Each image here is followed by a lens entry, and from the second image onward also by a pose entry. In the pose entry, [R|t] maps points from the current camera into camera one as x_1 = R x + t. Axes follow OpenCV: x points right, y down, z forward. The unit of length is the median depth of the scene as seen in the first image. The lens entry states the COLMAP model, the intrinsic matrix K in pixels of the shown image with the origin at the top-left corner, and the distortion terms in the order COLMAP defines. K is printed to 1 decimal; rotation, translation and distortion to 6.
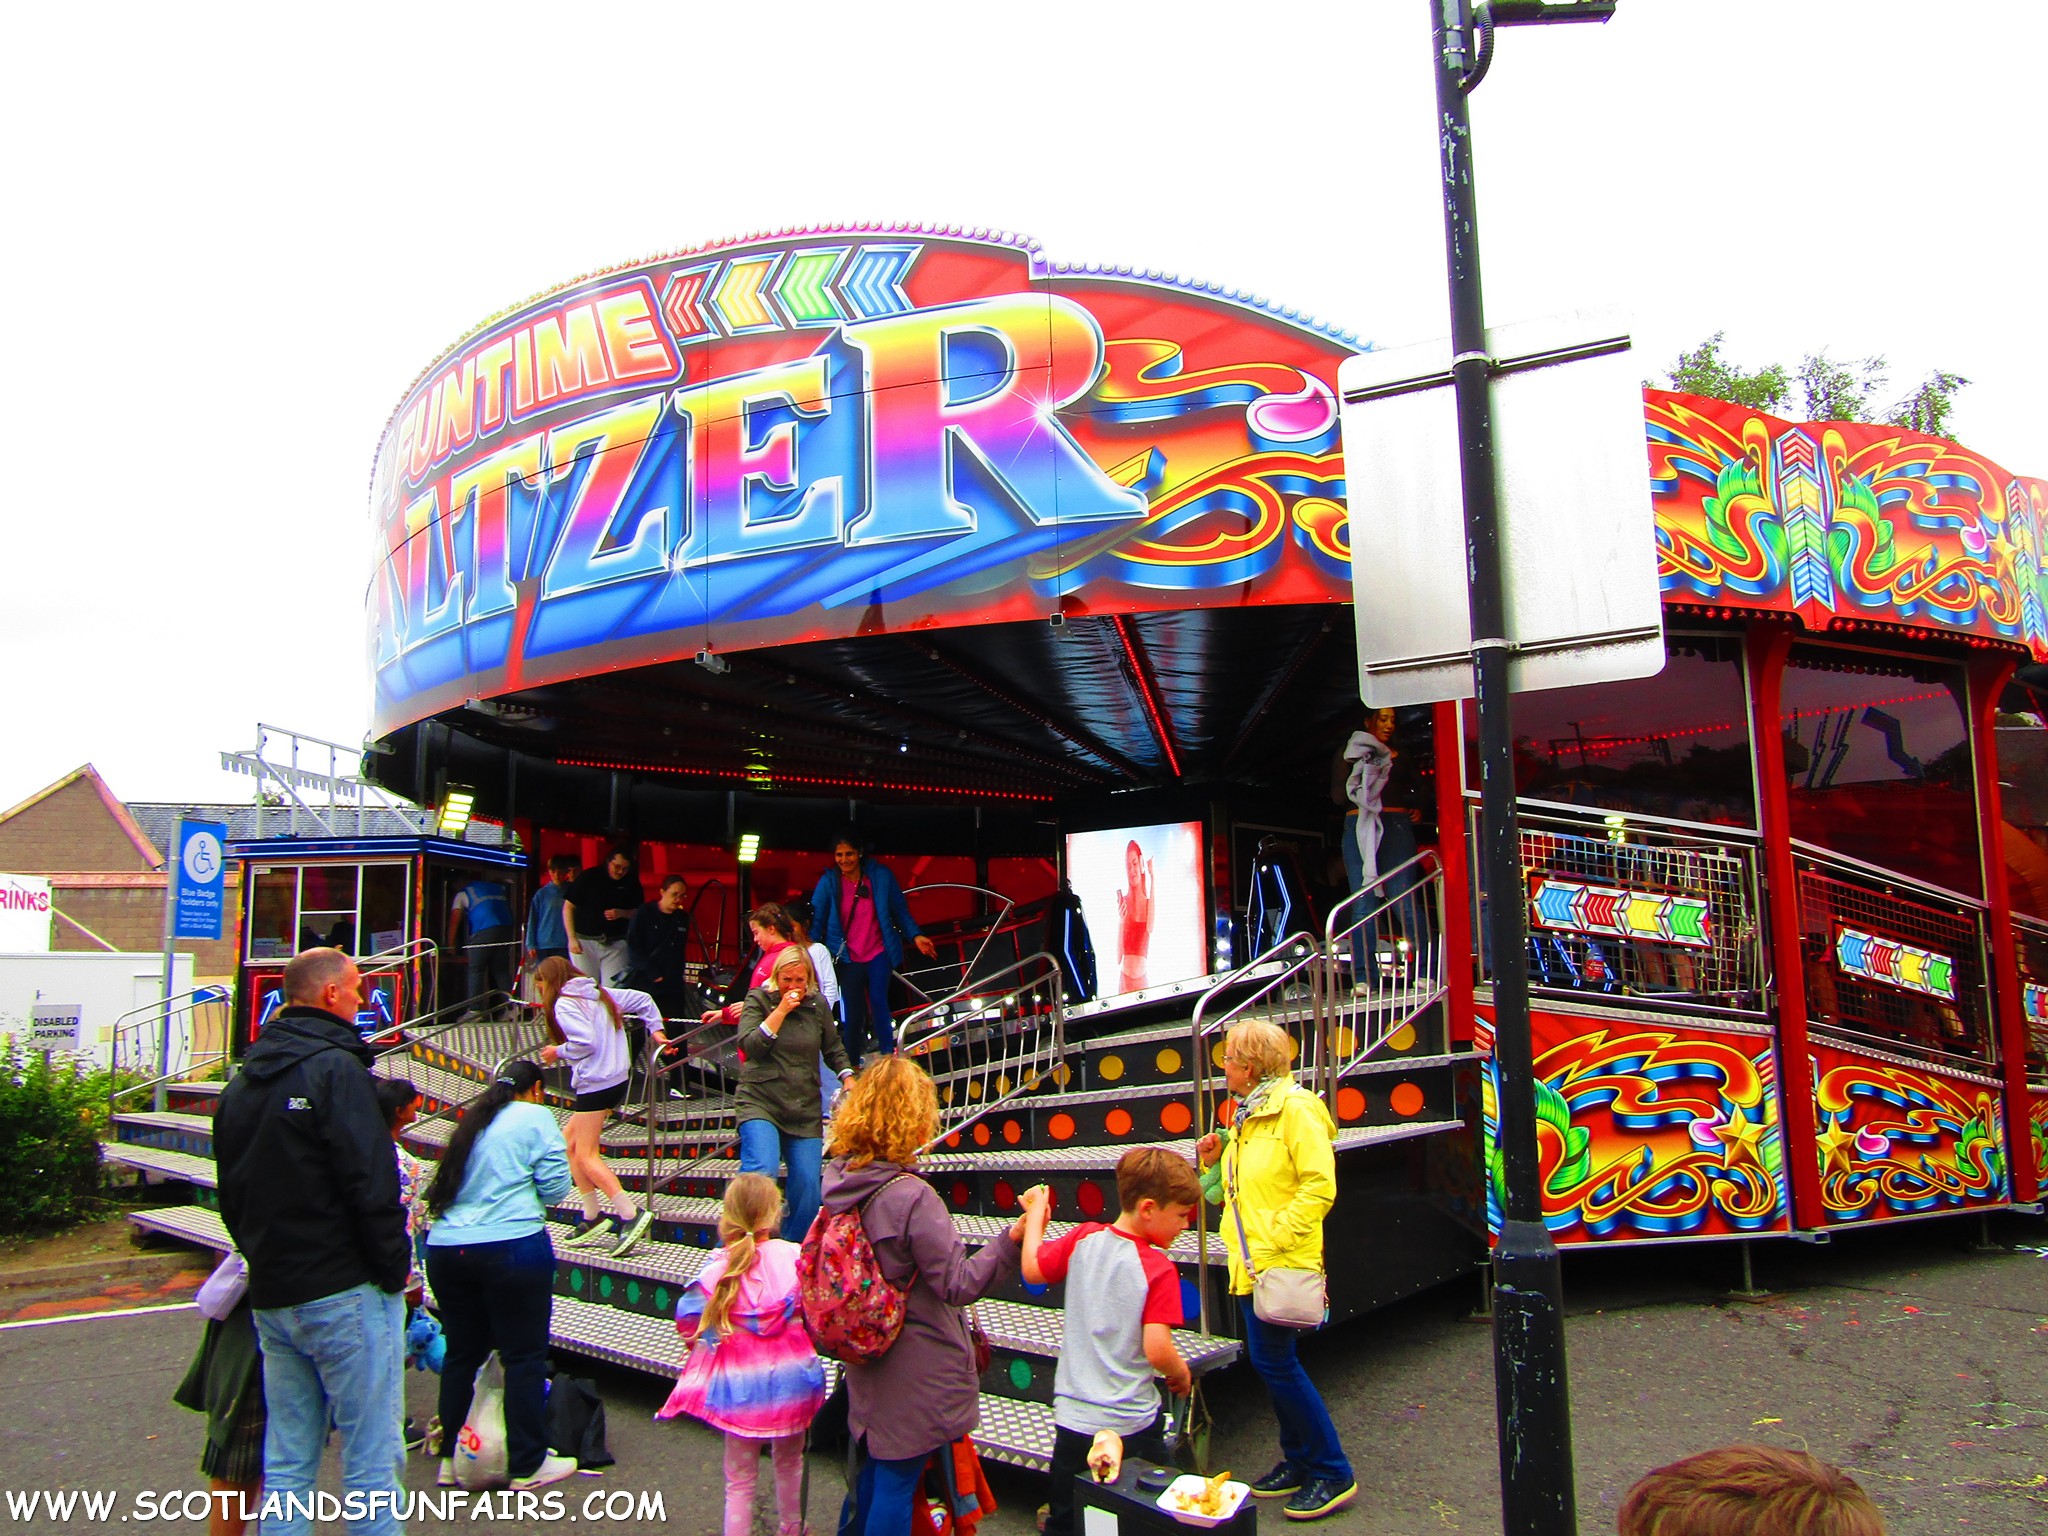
lens RADIAL K [[1461.1, 0, 1024.0], [0, 1461.1, 768.0], [0, 0, 1]] dist [-0.002355, -0.000475]
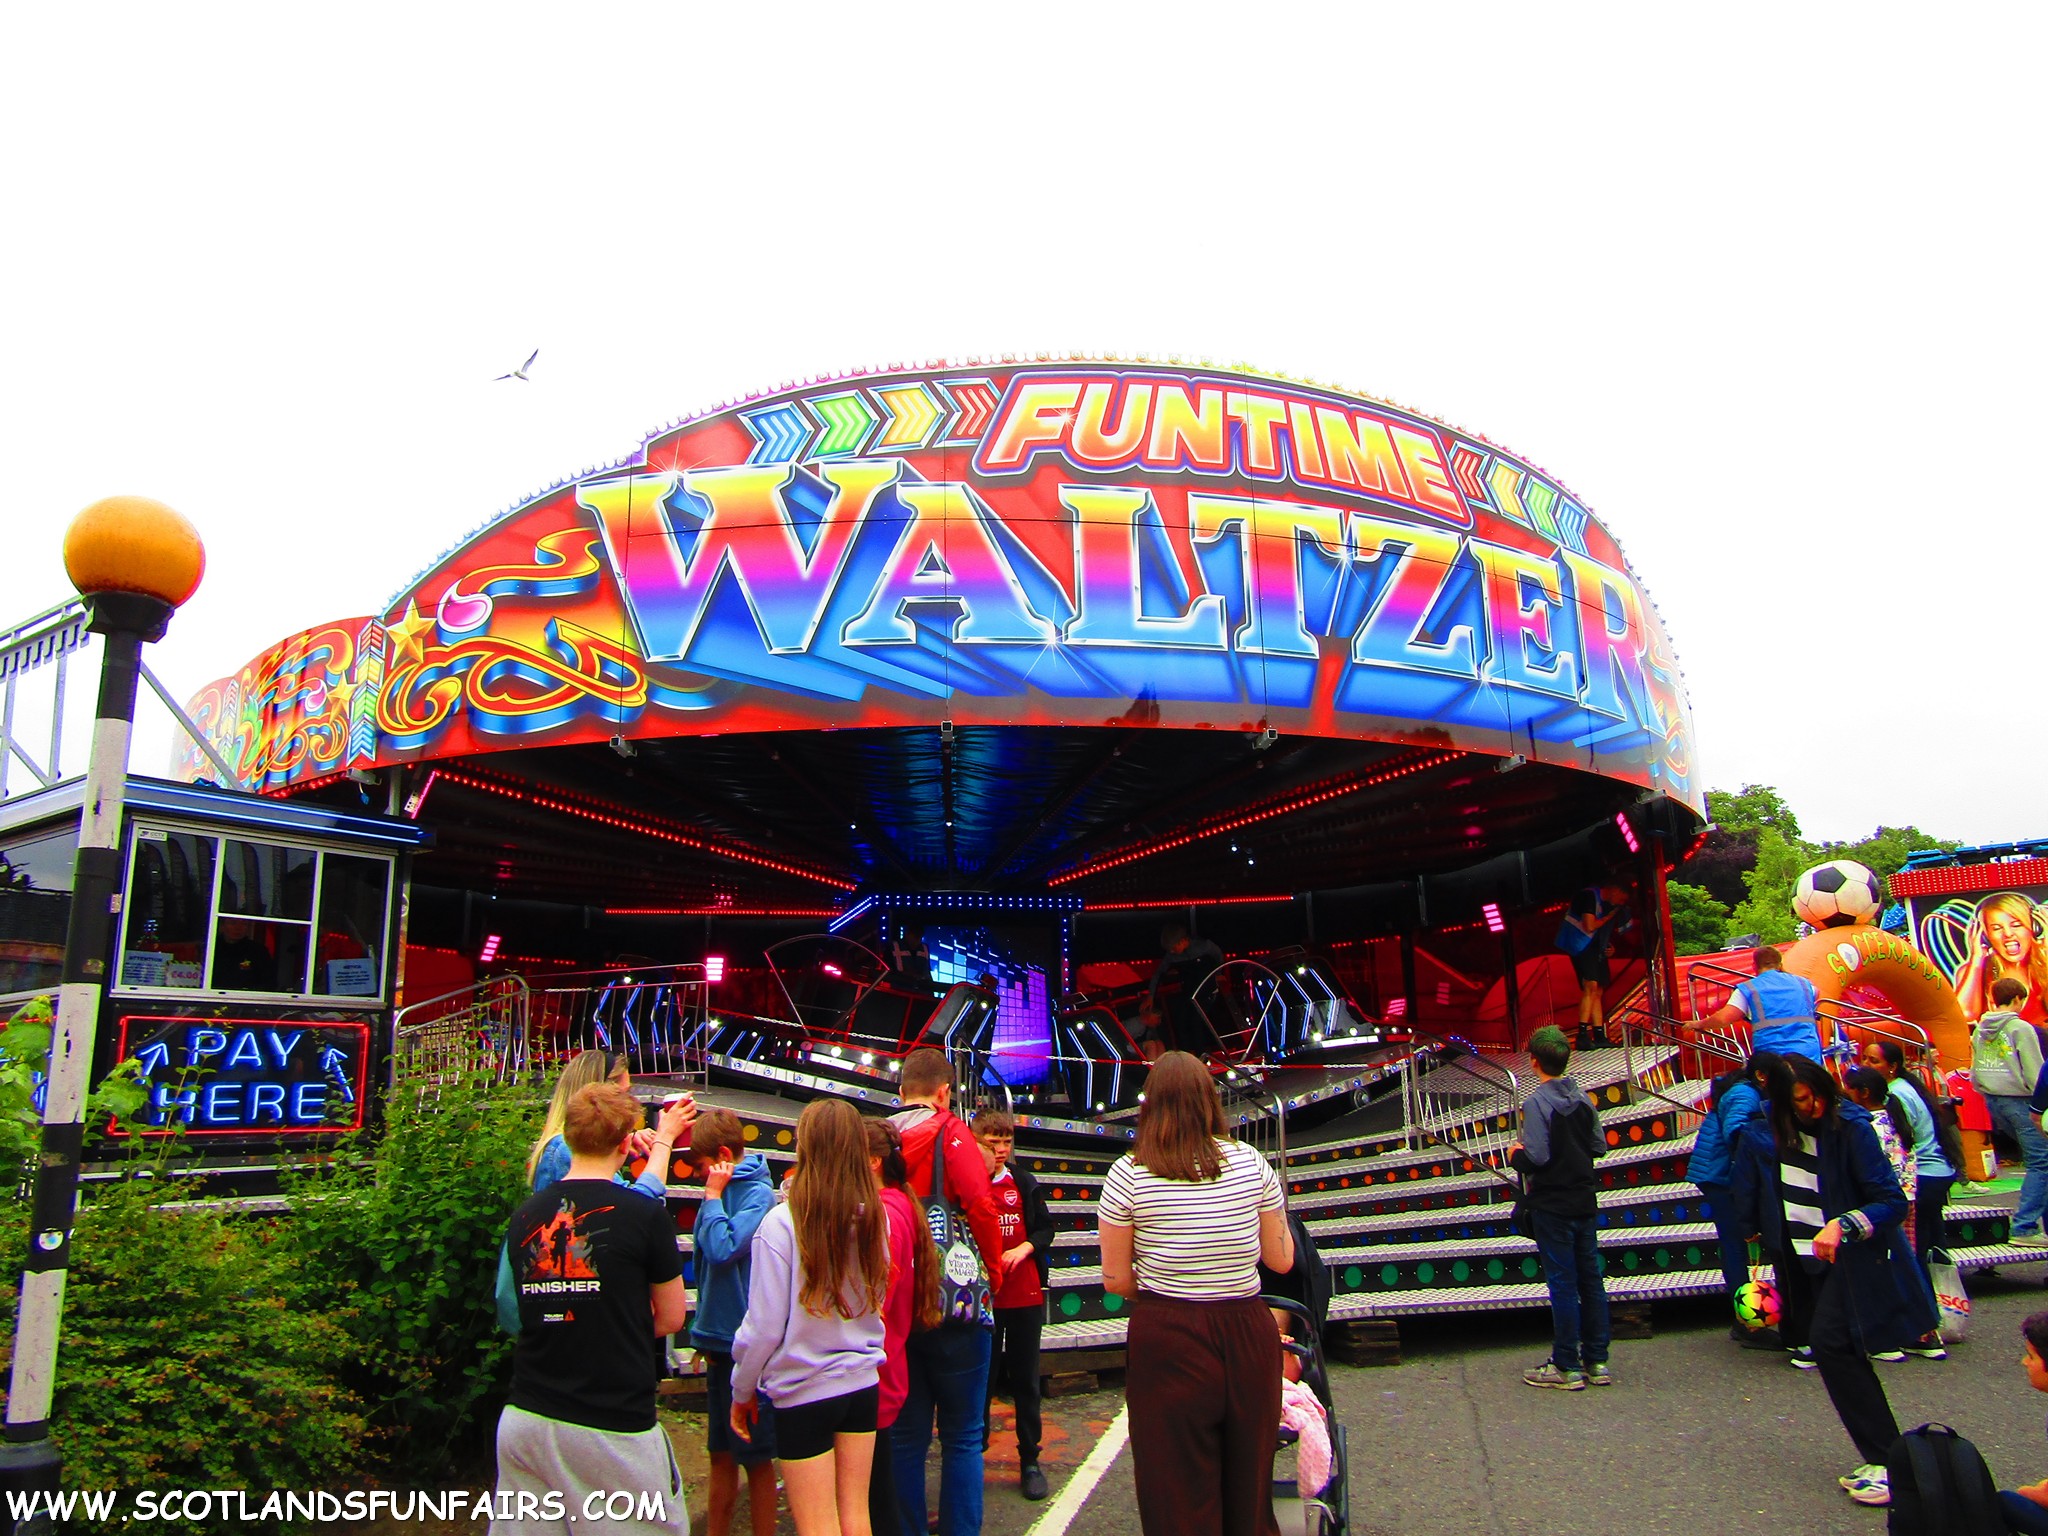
lens RADIAL K [[1451.4, 0, 1024.0], [0, 1451.4, 768.0], [0, 0, 1]] dist [-0.005514, -0.001591]
pose [[0.503213, 0.202608, 0.840075, -1.375741], [-0.103669, 0.979260, -0.174077, 0.179289], [-0.857921, 0.000508, 0.513781, 0.673770]]
